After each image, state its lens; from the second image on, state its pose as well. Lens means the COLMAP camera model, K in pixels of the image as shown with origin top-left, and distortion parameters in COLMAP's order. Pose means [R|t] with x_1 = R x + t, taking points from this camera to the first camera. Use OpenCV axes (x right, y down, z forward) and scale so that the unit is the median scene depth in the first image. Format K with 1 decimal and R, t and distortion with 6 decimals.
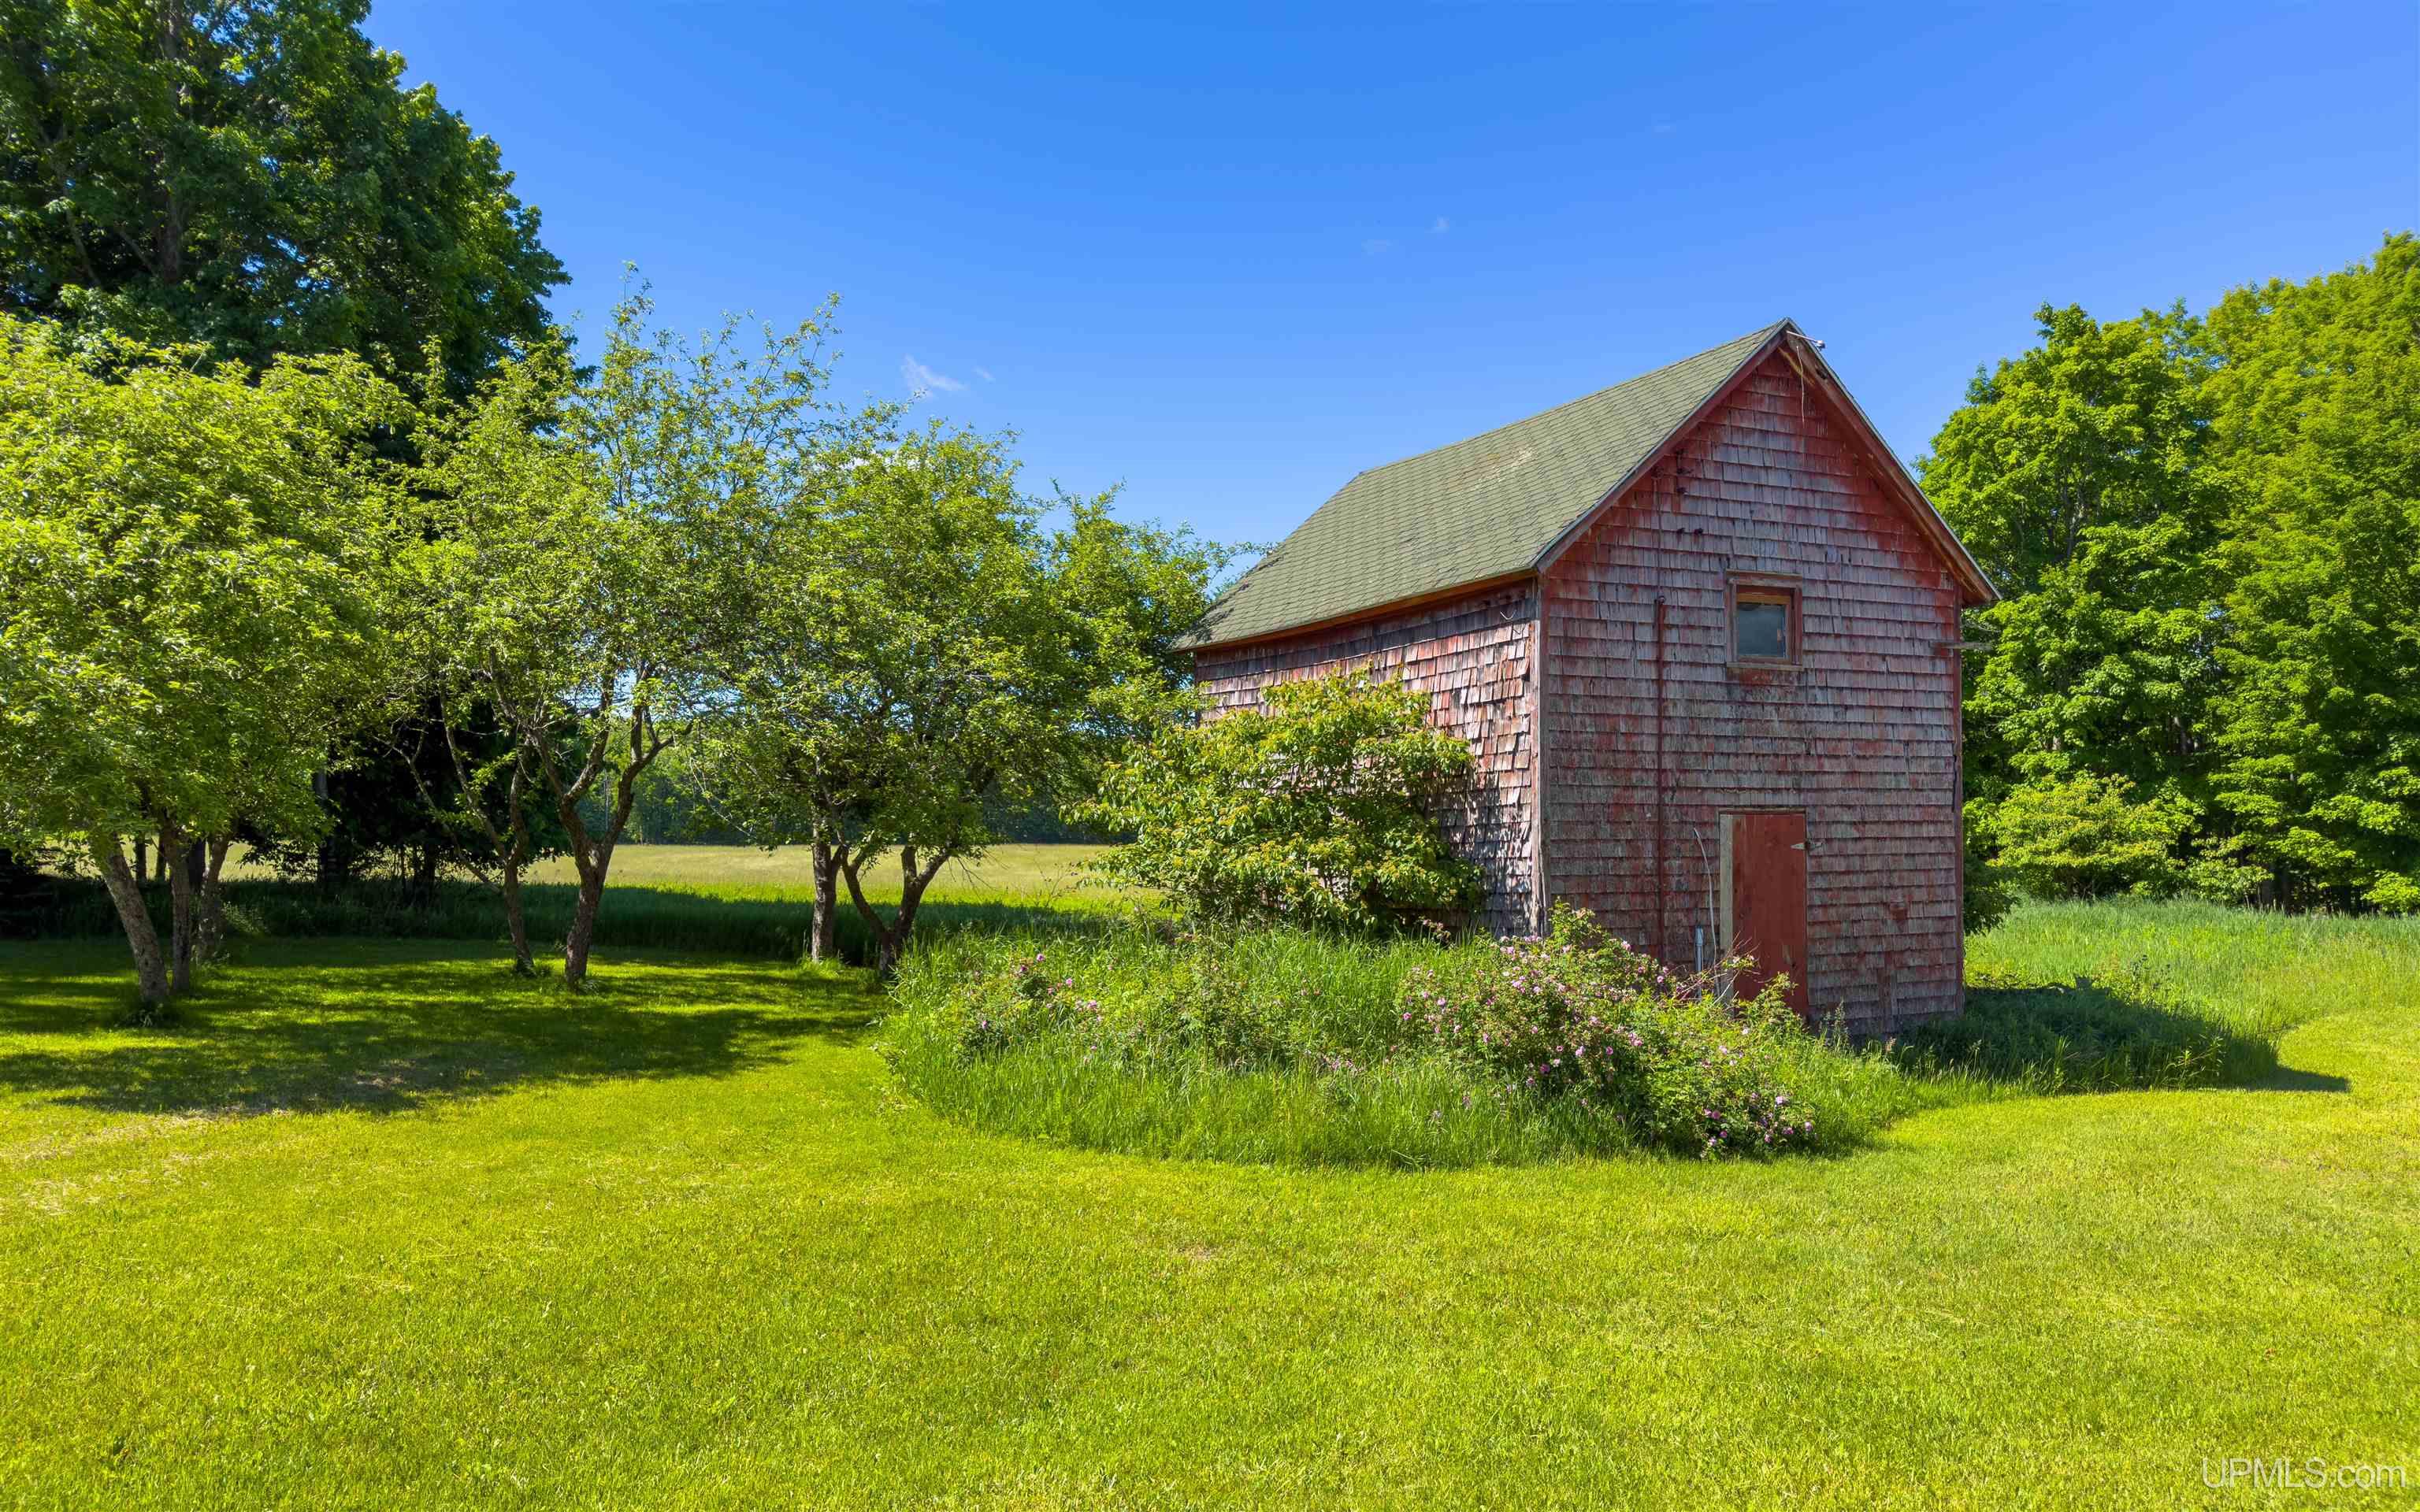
lens RADIAL K [[1651.5, 0, 1147.9], [0, 1651.5, 883.9], [0, 0, 1]] dist [0.019060, -0.012927]
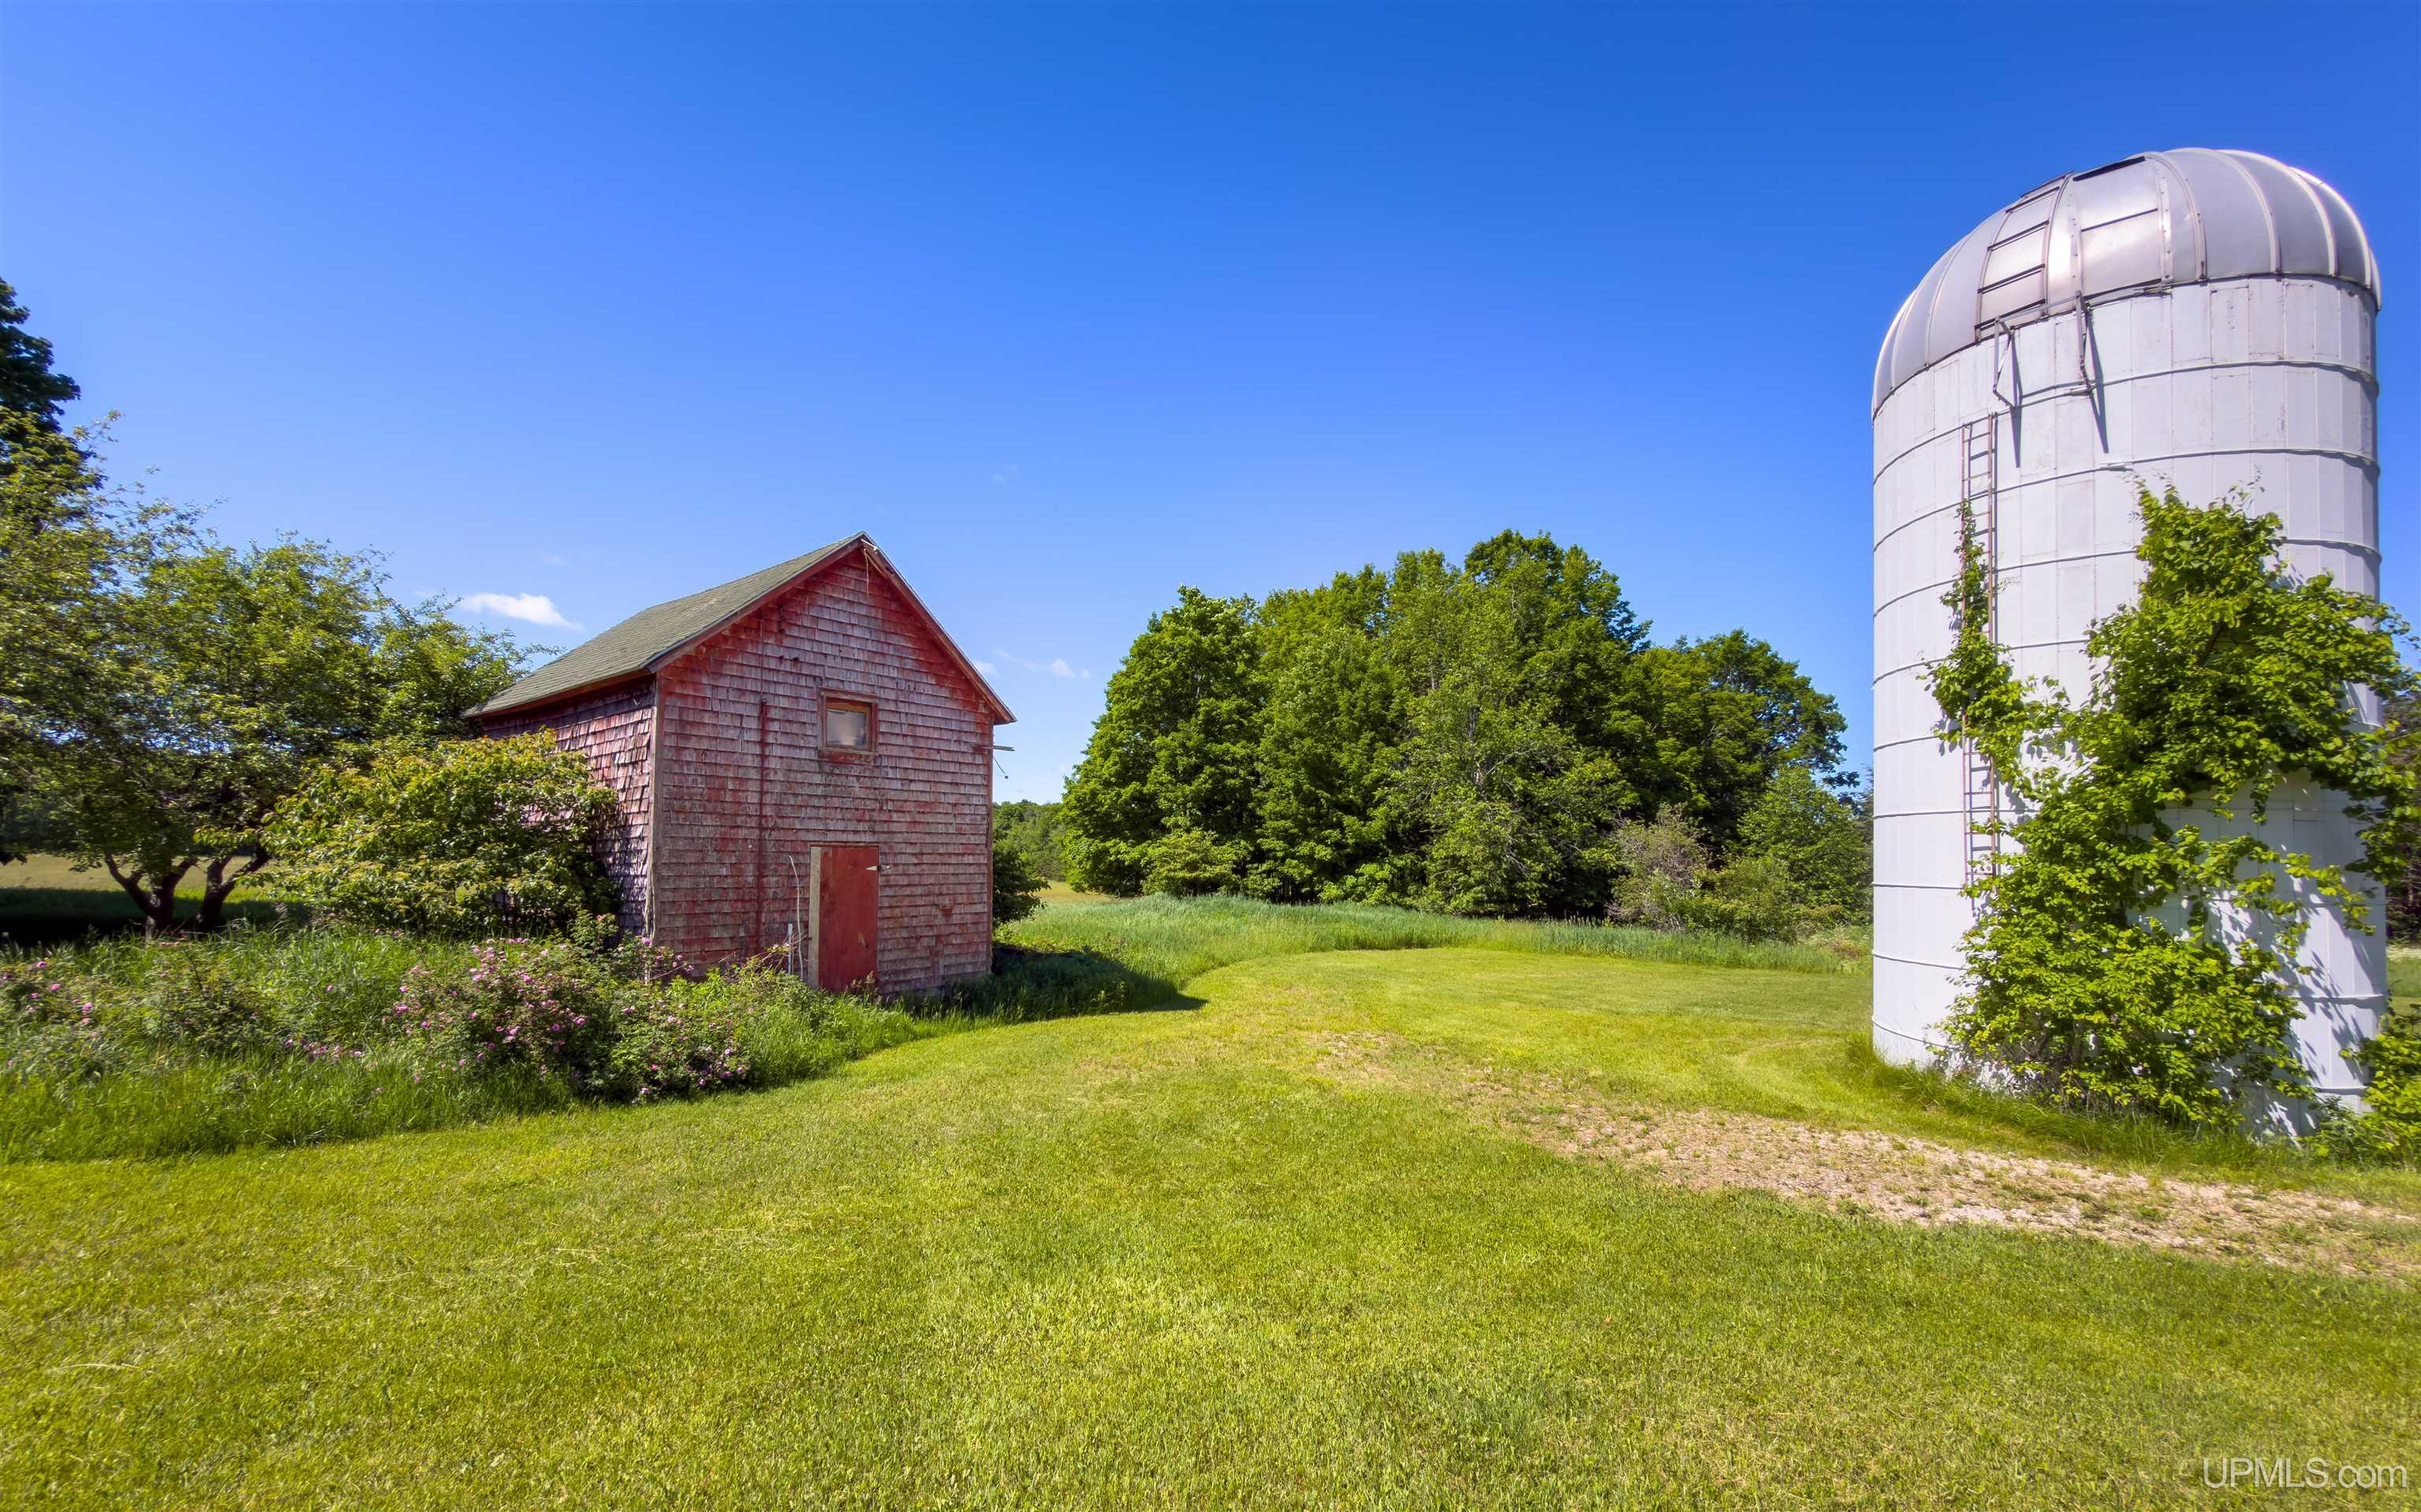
lens RADIAL K [[970.4, 0, 1203.6], [0, 970.4, 806.1], [0, 0, 1]] dist [0.003720, -0.001400]
pose [[0.896298, 0.037524, 0.441862, 0.265642], [-0.001786, 0.996711, -0.081019, -0.007884], [-0.443448, 0.071828, 0.893417, 0.051033]]
